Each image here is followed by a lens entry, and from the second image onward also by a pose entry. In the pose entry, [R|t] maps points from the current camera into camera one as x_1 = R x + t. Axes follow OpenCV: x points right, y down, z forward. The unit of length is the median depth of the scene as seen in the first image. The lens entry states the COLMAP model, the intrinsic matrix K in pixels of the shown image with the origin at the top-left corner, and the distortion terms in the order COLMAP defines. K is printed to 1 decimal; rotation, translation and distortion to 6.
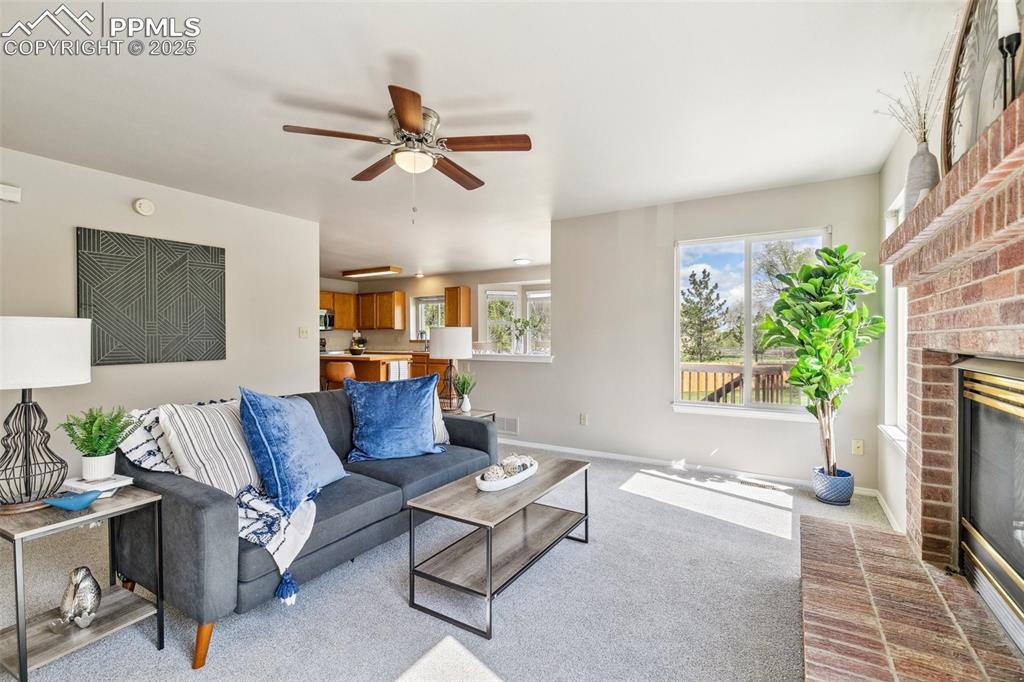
lens RADIAL K [[466.4, 0, 513.4], [0, 466.4, 343.9], [0, 0, 1]] dist [0.010554, -0.001762]
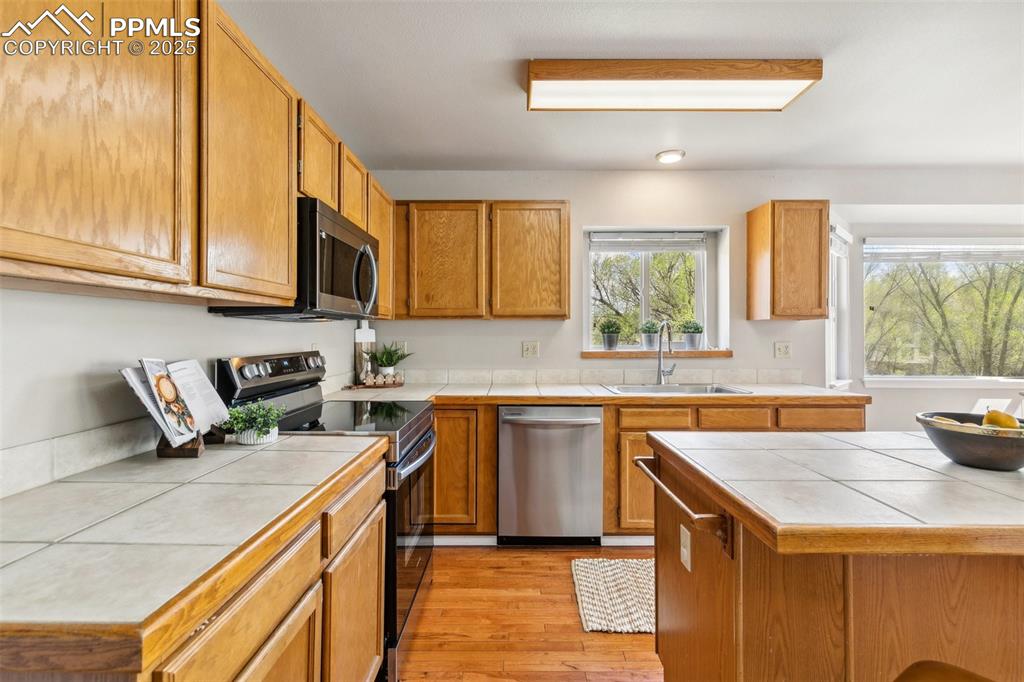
lens RADIAL K [[466.4, 0, 506.0], [0, 466.4, 333.9], [0, 0, 1]] dist [0.010554, -0.001762]
pose [[0.862823, 0.003212, 0.505496, -0.439391], [0.003192, 0.999925, -0.011803, -0.017390], [-0.505496, 0.011797, 0.862748, 0.727037]]
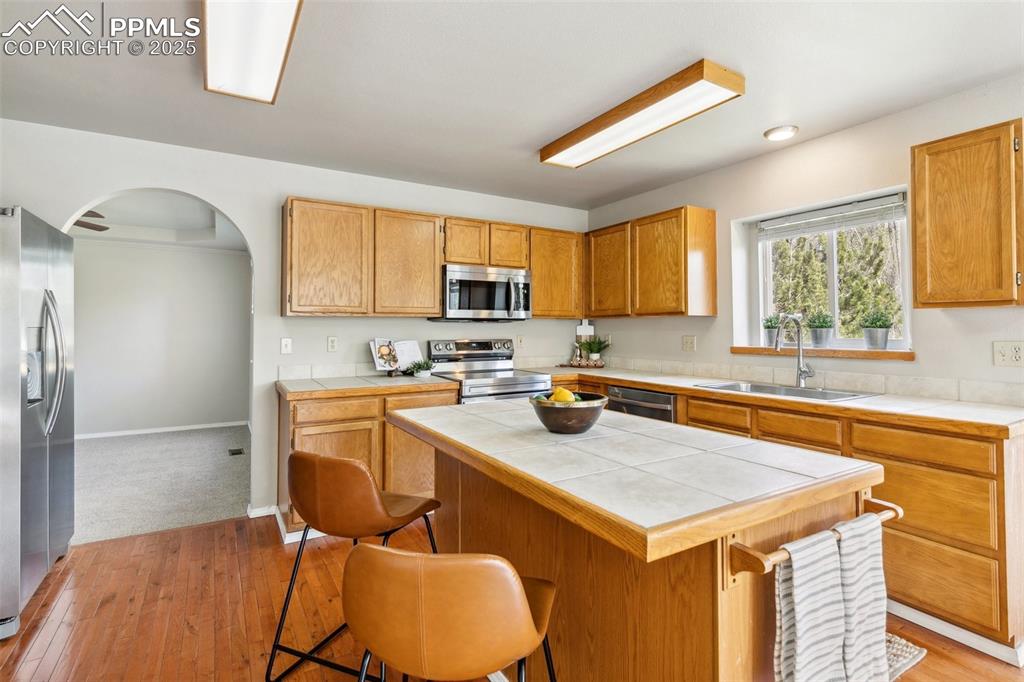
lens RADIAL K [[481.1, 0, 510.8], [0, 481.1, 317.6], [0, 0, 1]] dist [-0.001882, 0.000489]
pose [[0.879410, -0.010238, -0.475955, -0.195292], [-0.005516, 0.999482, -0.031692, -0.017479], [0.476033, 0.030496, 0.878899, 0.610486]]
